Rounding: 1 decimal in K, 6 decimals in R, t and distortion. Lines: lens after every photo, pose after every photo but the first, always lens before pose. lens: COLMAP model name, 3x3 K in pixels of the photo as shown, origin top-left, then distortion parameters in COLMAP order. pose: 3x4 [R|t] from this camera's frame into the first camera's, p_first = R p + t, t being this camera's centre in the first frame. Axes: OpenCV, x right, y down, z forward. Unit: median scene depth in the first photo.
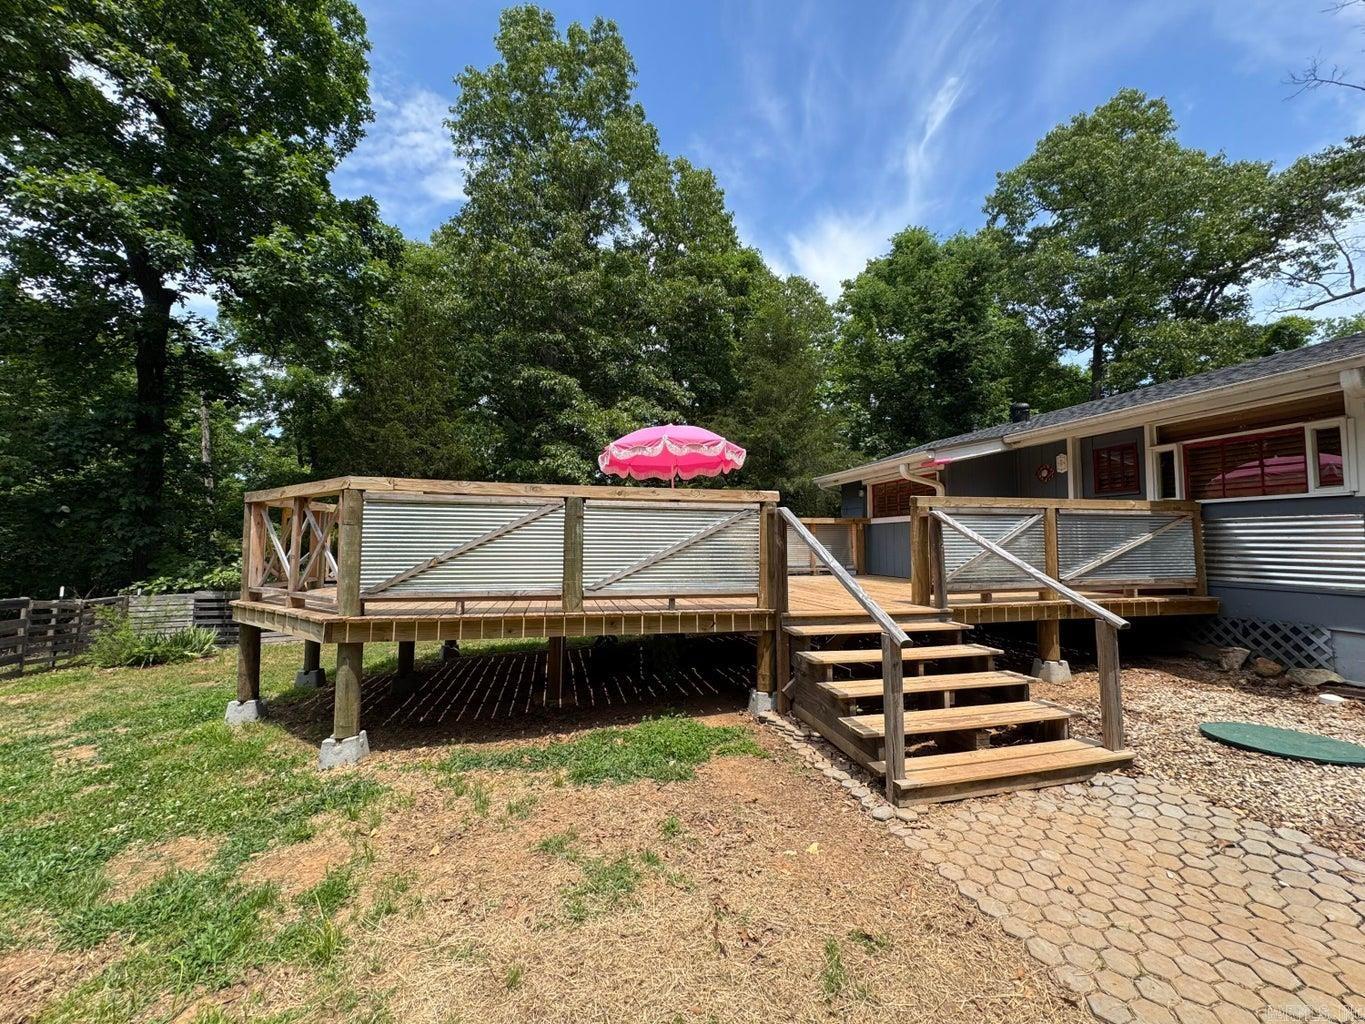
lens RADIAL K [[542.0, 0, 680.6], [0, 542.0, 506.7], [0, 0, 1]] dist [-0.000303, 0.000146]
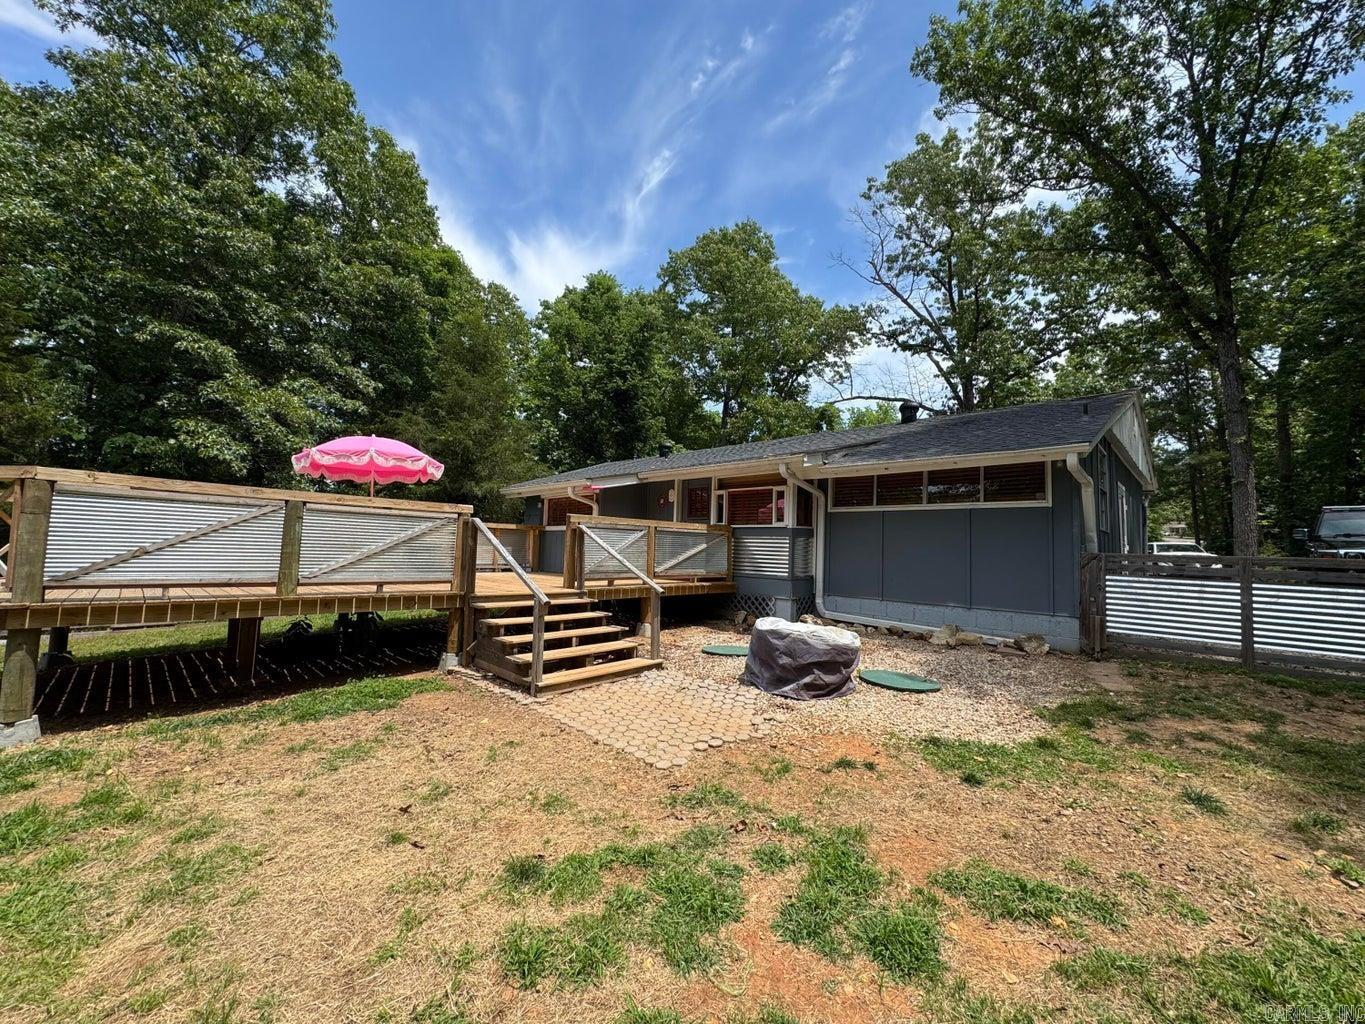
lens RADIAL K [[542.0, 0, 679.5], [0, 542.0, 507.1], [0, 0, 1]] dist [-0.000303, 0.000146]
pose [[0.844523, 0.064008, 0.531680, -0.066789], [-0.062063, 0.997840, -0.021548, -0.017458], [-0.531910, -0.014800, 0.846671, -0.270512]]
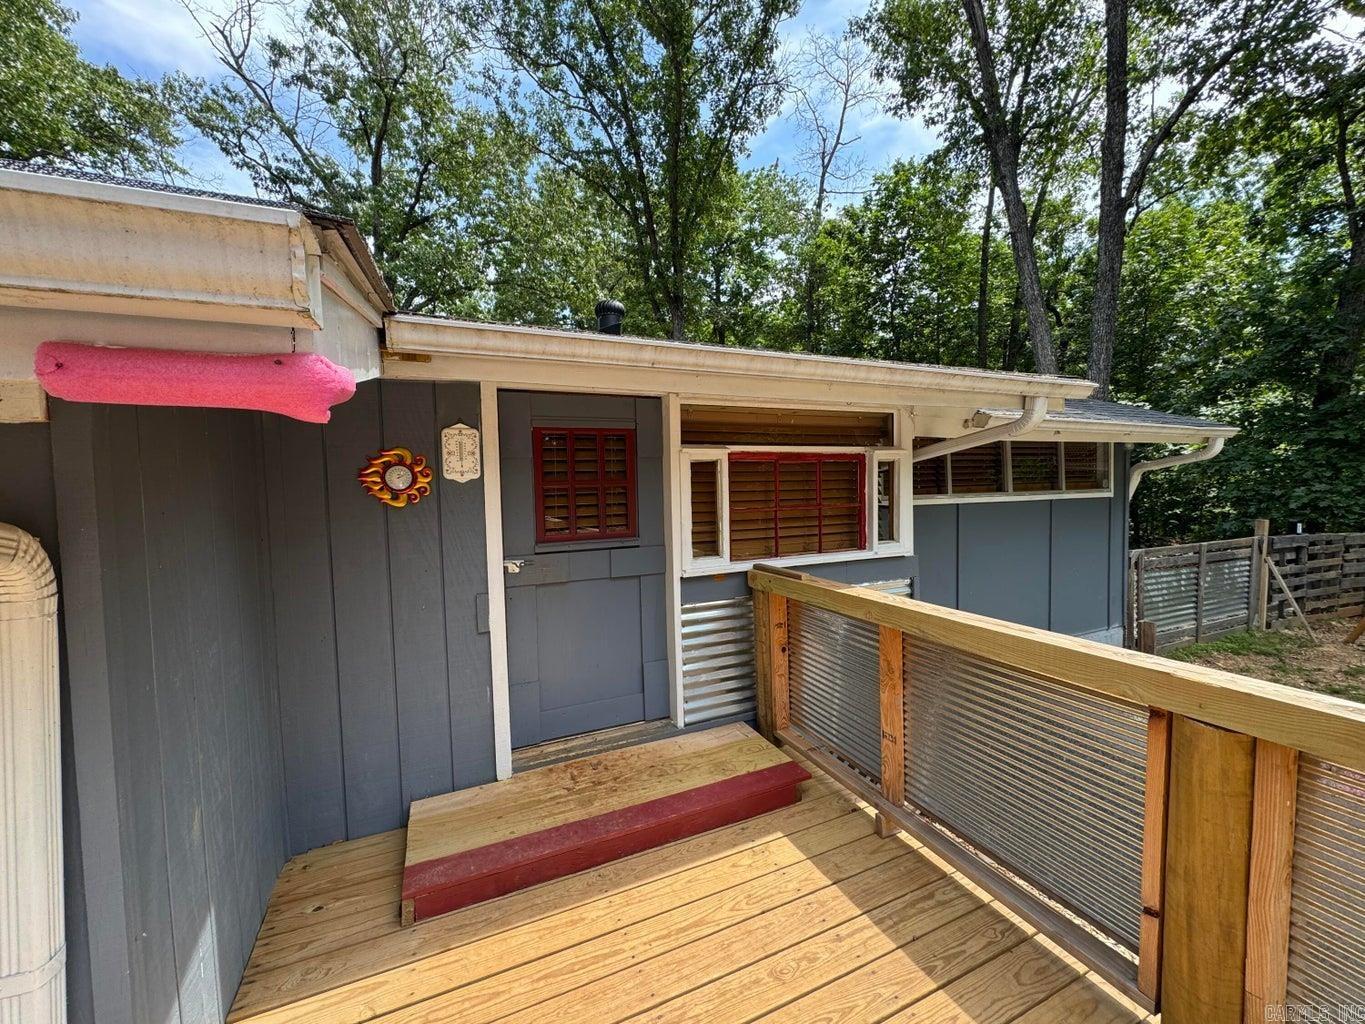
lens RADIAL K [[542.0, 0, 682.6], [0, 542.0, 508.0], [0, 0, 1]] dist [-0.000303, 0.000146]
pose [[-0.194632, -0.042840, 0.979940, 0.351682], [-0.040331, 0.998550, 0.035643, -0.064188], [-0.980047, -0.032585, -0.196078, 0.932213]]
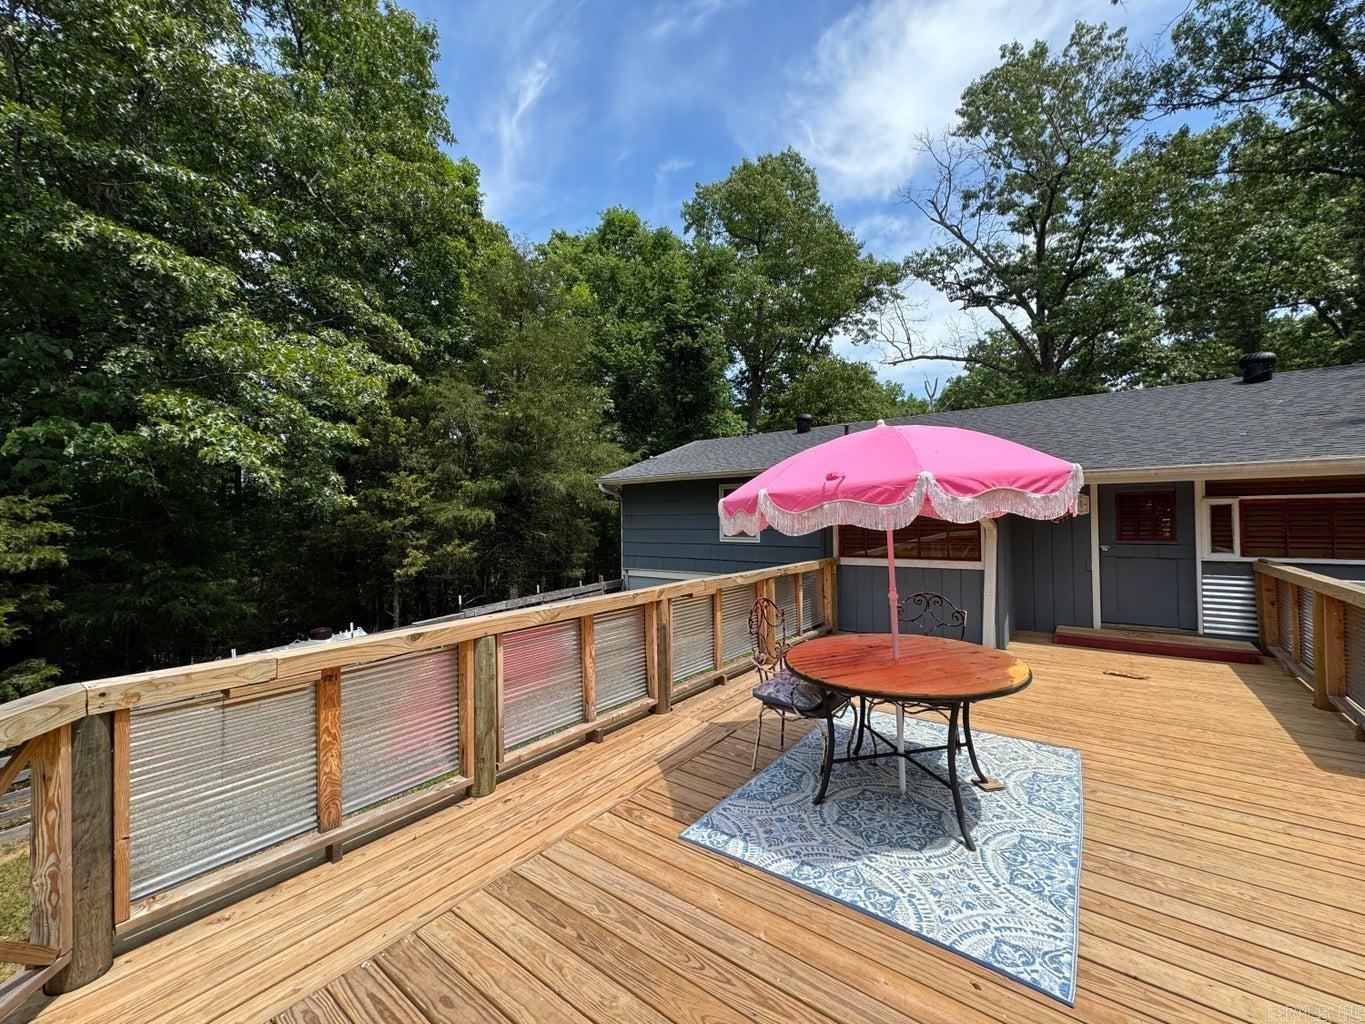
lens RADIAL K [[542.0, 0, 679.2], [0, 542.0, 510.0], [0, 0, 1]] dist [-0.000303, 0.000146]
pose [[0.776895, -0.004462, 0.629614, -0.403318], [-0.024091, 0.999032, 0.036807, -0.088059], [-0.629169, -0.043763, 0.776036, 0.716254]]
